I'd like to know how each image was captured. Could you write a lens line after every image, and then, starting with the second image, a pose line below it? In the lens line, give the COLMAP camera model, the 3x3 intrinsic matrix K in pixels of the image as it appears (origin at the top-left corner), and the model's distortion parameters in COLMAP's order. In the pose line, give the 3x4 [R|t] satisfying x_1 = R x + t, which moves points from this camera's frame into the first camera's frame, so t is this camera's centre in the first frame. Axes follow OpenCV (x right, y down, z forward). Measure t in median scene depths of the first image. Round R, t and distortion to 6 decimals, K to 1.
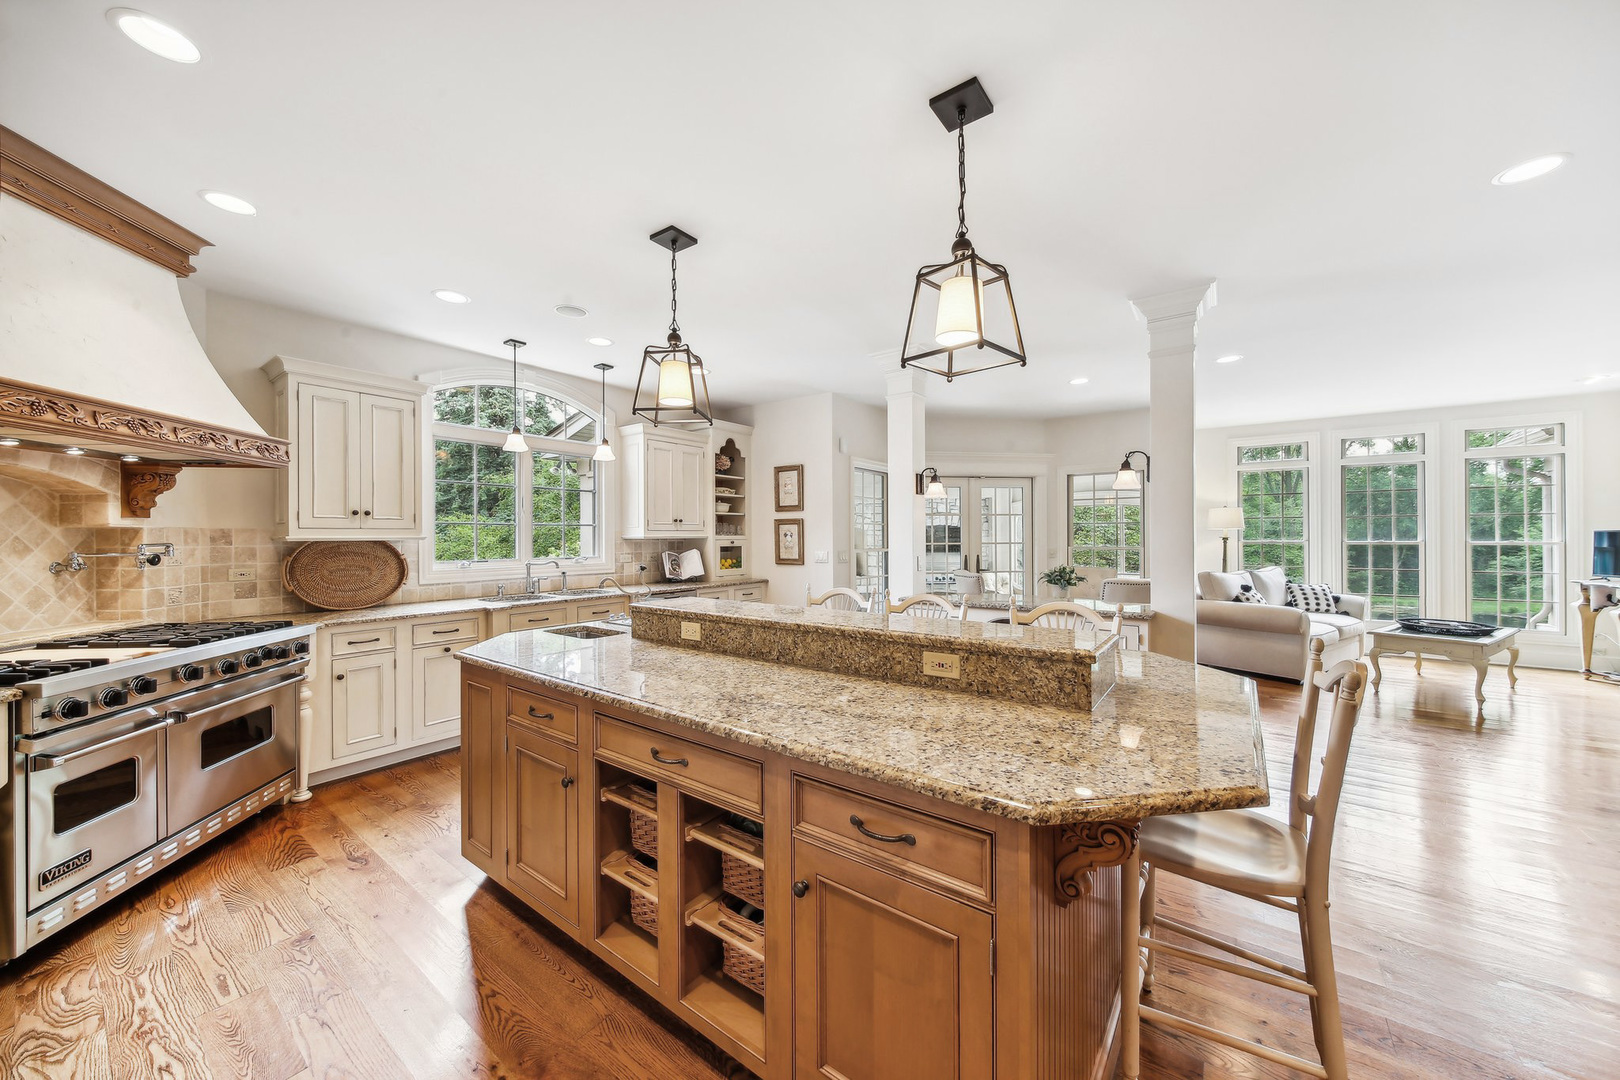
lens RADIAL K [[579.9, 0, 813.4], [0, 579.9, 536.9], [0, 0, 1]] dist [0.000099, -0.000231]
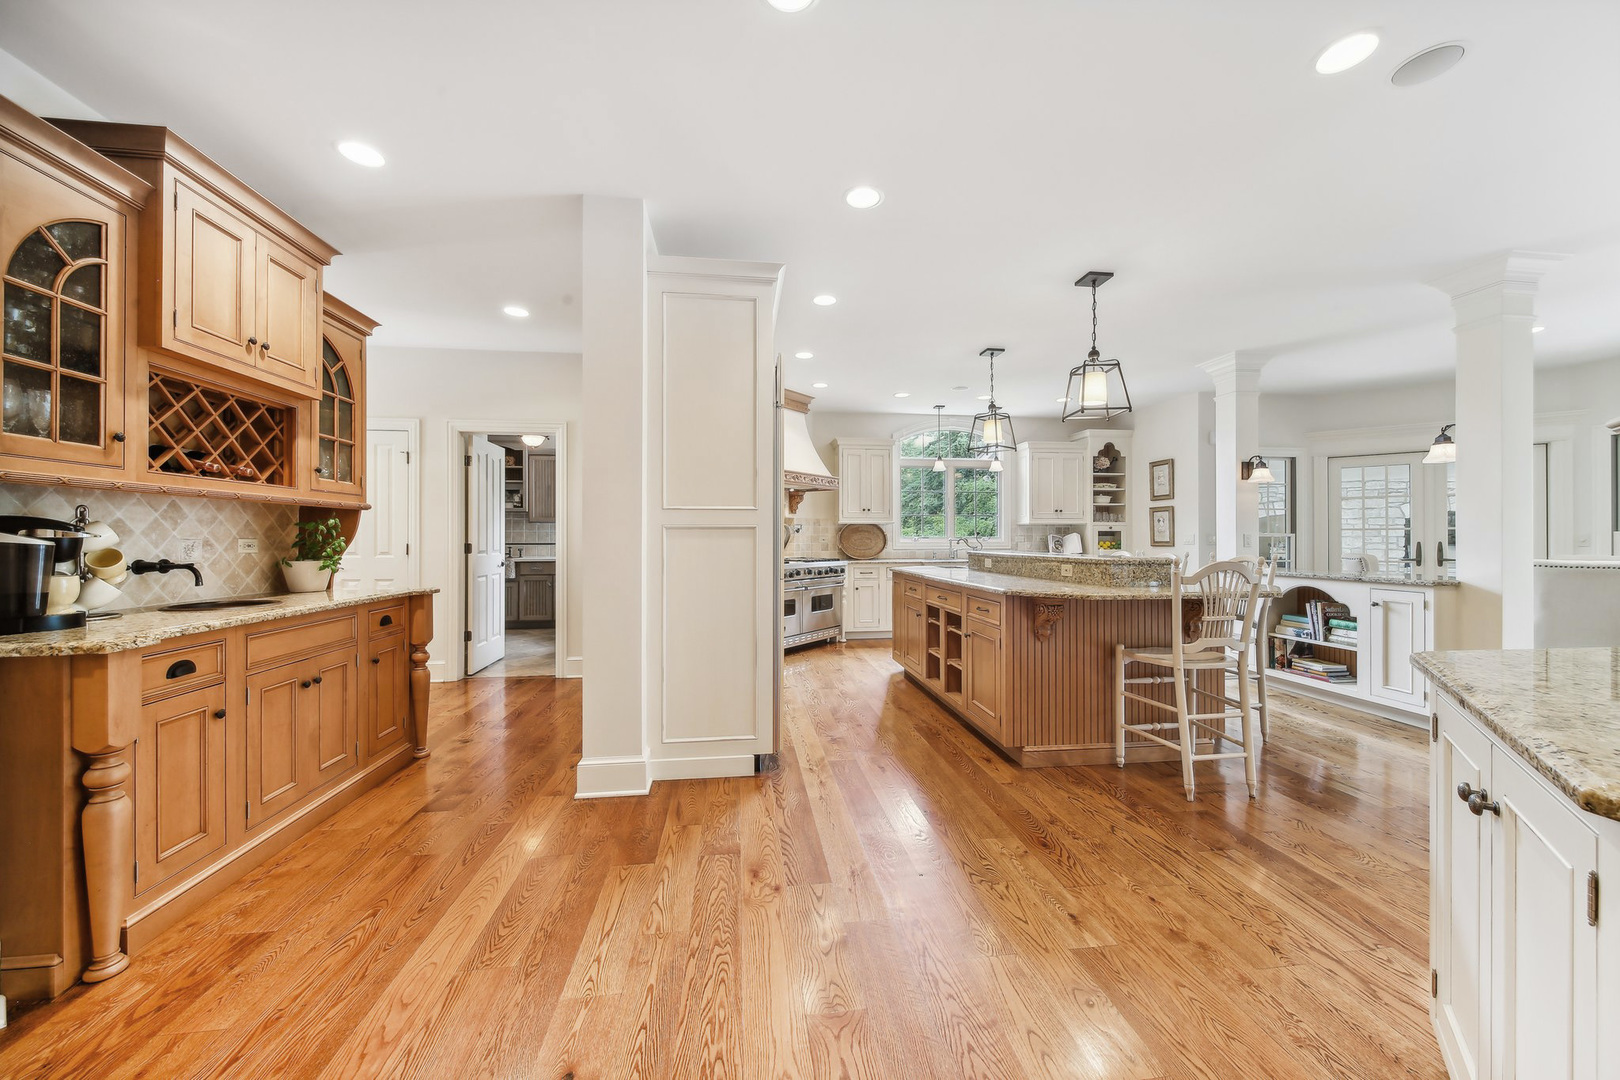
lens RADIAL K [[579.9, 0, 808.4], [0, 579.9, 537.7], [0, 0, 1]] dist [0.000099, -0.000231]
pose [[0.690236, 0.002486, -0.723580, 0.469547], [-0.002237, 0.999997, 0.001301, 0.046685], [0.723581, 0.000720, 0.690240, -0.464919]]
